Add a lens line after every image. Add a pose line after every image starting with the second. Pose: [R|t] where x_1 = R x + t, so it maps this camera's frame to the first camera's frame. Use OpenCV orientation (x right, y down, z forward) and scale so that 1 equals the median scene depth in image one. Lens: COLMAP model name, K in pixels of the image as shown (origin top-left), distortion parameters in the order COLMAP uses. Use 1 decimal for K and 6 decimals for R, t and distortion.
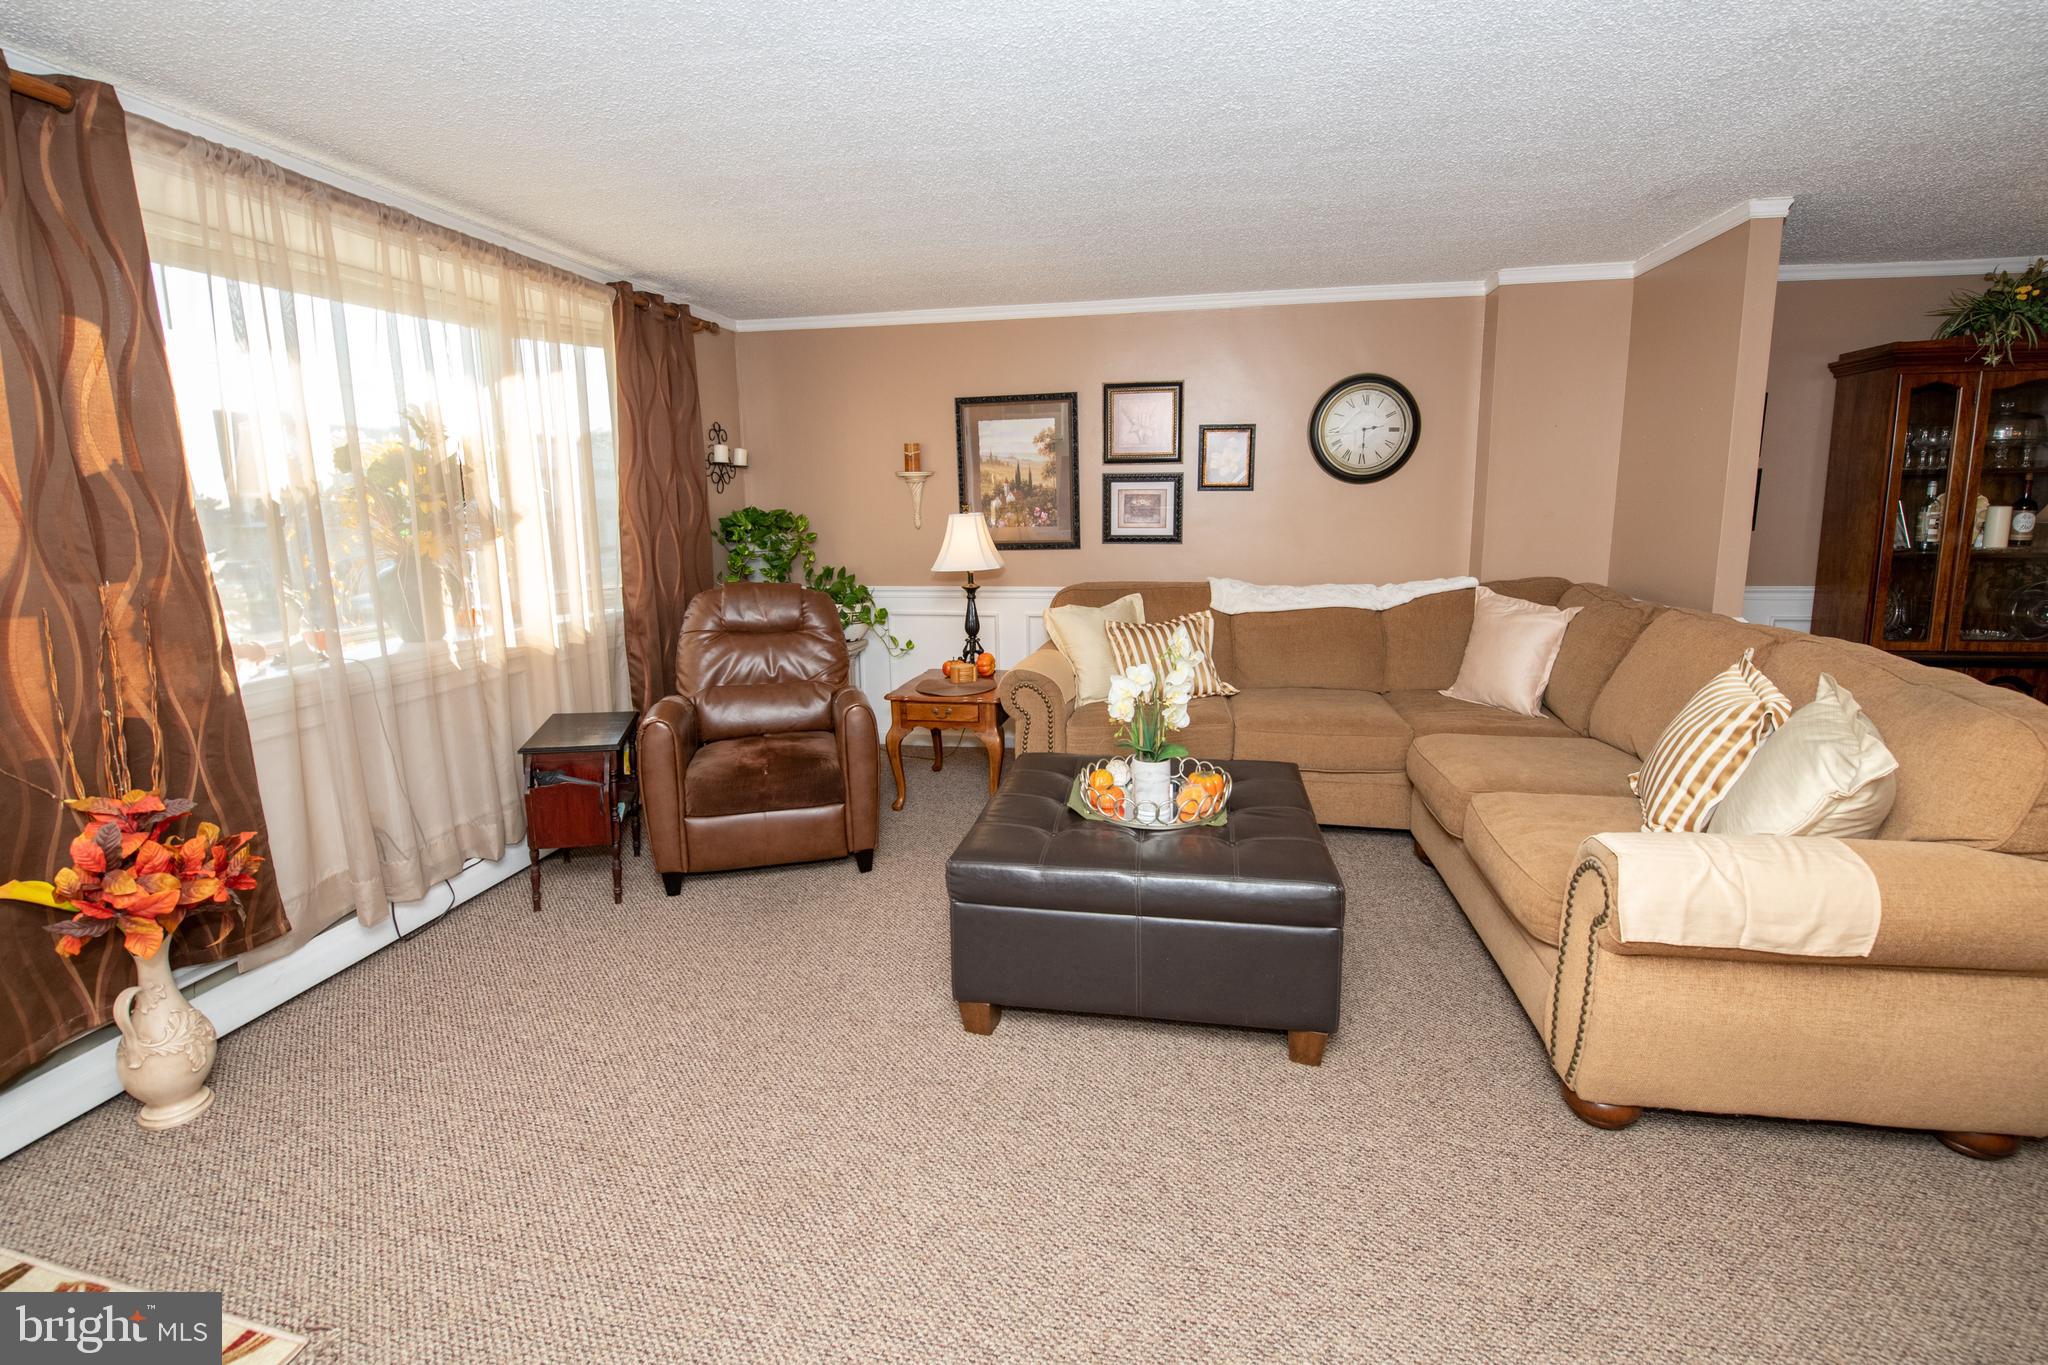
lens RADIAL K [[862.8, 0, 1030.1], [0, 862.8, 639.6], [0, 0, 1]] dist [-0.015929, -0.003741]
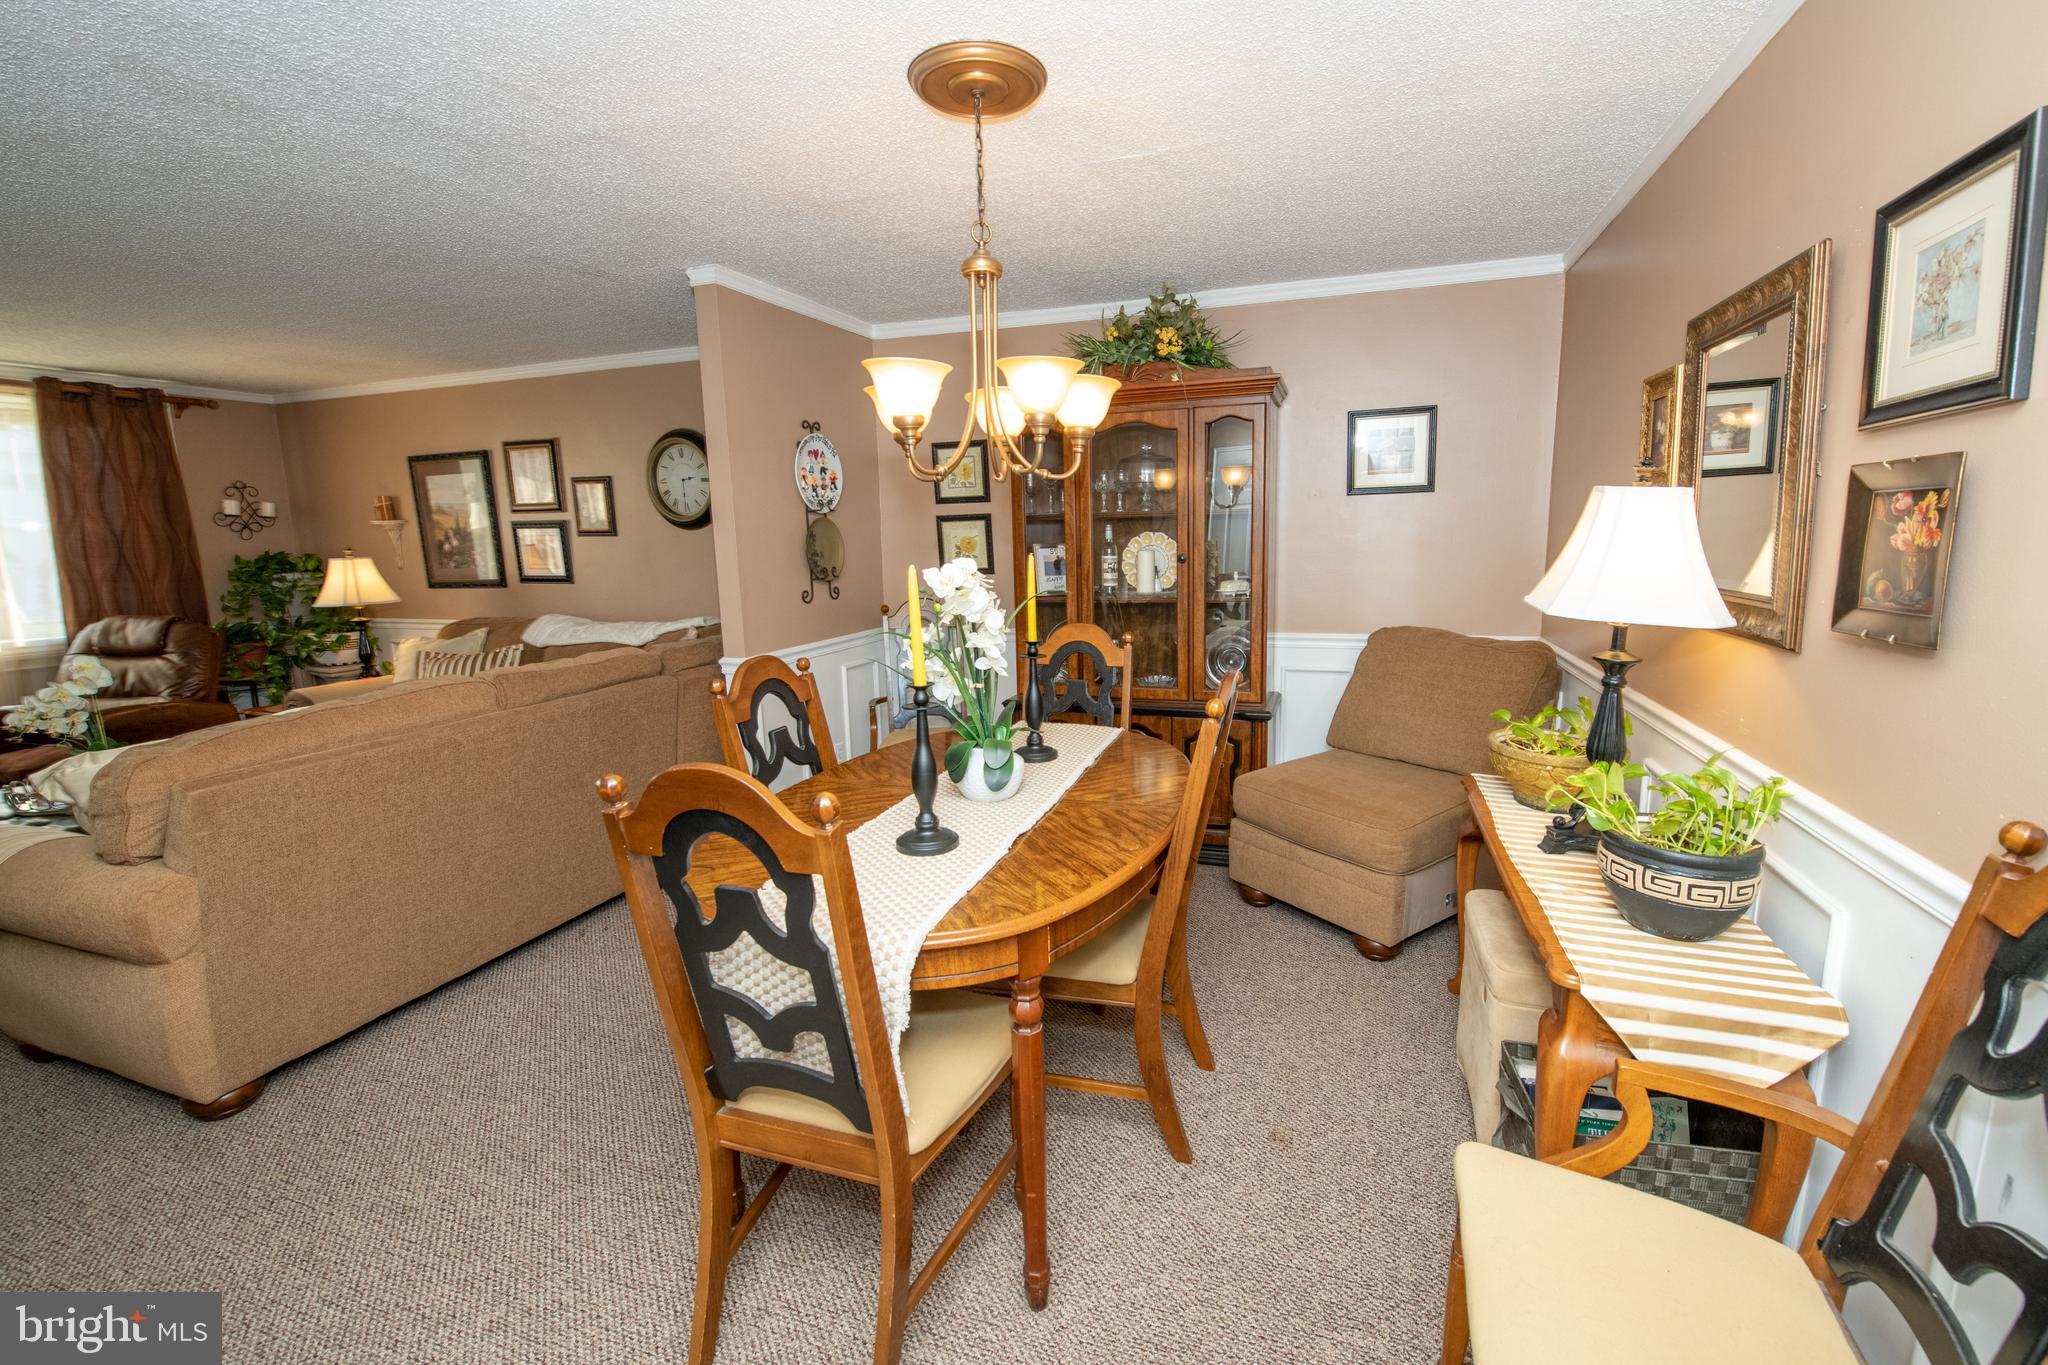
lens RADIAL K [[872.3, 0, 1053.2], [0, 872.3, 678.4], [0, 0, 1]] dist [-0.024425, -0.000417]
pose [[0.990978, 0.023662, -0.131919, 1.088867], [-0.023706, 0.999718, 0.001235, -0.005723], [0.131911, 0.001903, 0.991260, -0.031070]]
